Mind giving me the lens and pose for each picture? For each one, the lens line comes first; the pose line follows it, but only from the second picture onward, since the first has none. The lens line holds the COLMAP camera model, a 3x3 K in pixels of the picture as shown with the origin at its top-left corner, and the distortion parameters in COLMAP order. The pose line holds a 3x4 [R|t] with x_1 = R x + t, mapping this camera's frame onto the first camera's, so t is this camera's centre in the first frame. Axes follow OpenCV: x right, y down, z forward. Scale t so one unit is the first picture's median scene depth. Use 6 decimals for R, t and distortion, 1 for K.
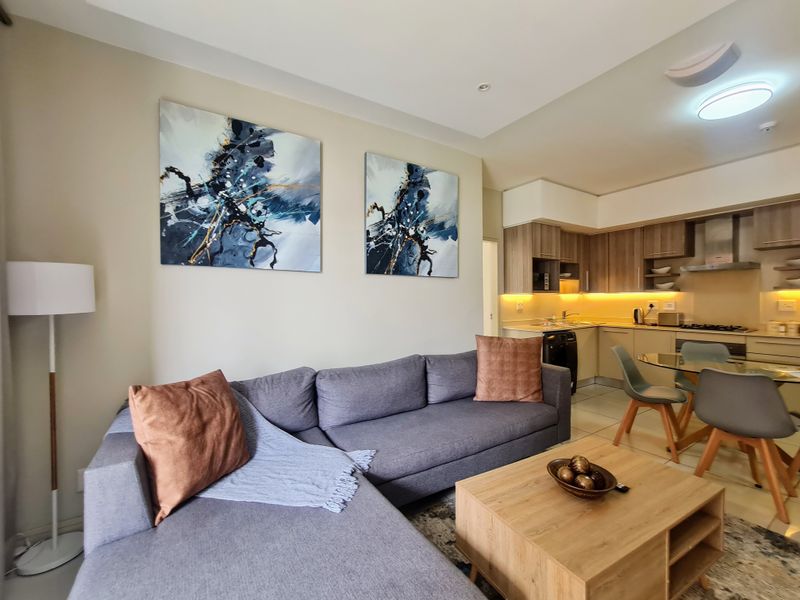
lens RADIAL K [[327.3, 0, 399.5], [0, 327.3, 304.3], [0, 0, 1]] dist [0.001176, 0.000574]
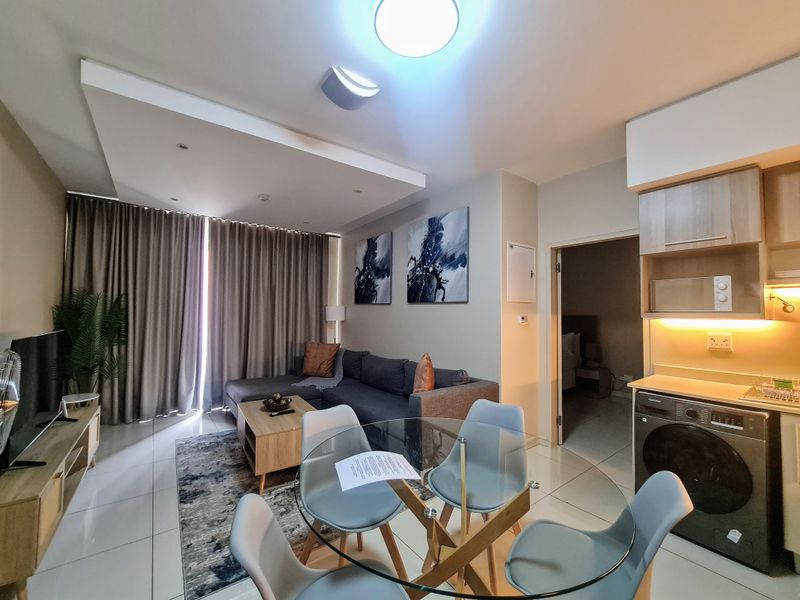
lens RADIAL K [[327.3, 0, 400.0], [0, 327.3, 300.5], [0, 0, 1]] dist [0.001176, 0.000574]
pose [[0.095354, -0.029706, -0.995000, 1.310005], [-0.025966, 0.999140, -0.032318, -0.048966], [0.995105, 0.028918, 0.094501, 0.745076]]
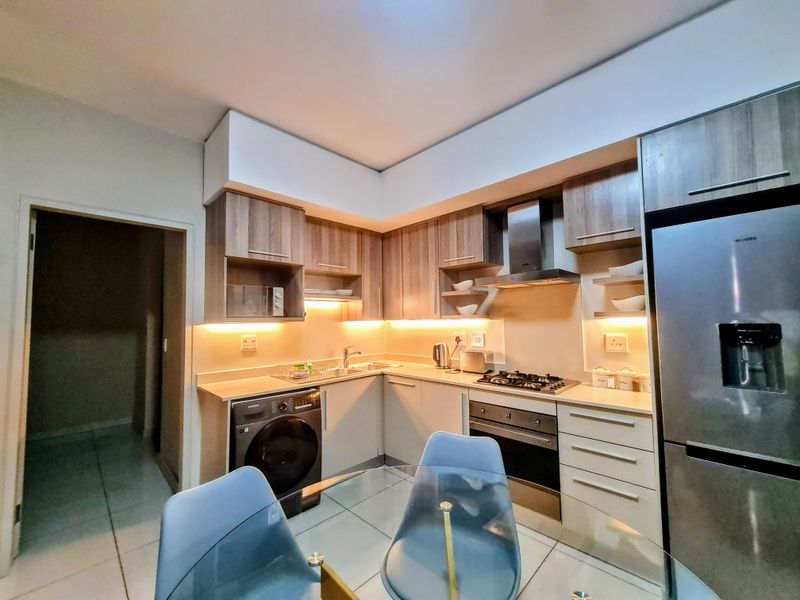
lens RADIAL K [[327.3, 0, 398.4], [0, 327.3, 301.4], [0, 0, 1]] dist [0.001176, 0.000574]
pose [[0.975860, 0.008049, 0.218250, 0.798451], [0.008187, 0.997270, -0.073385, -0.039745], [-0.218245, 0.073400, 0.973130, 0.598664]]
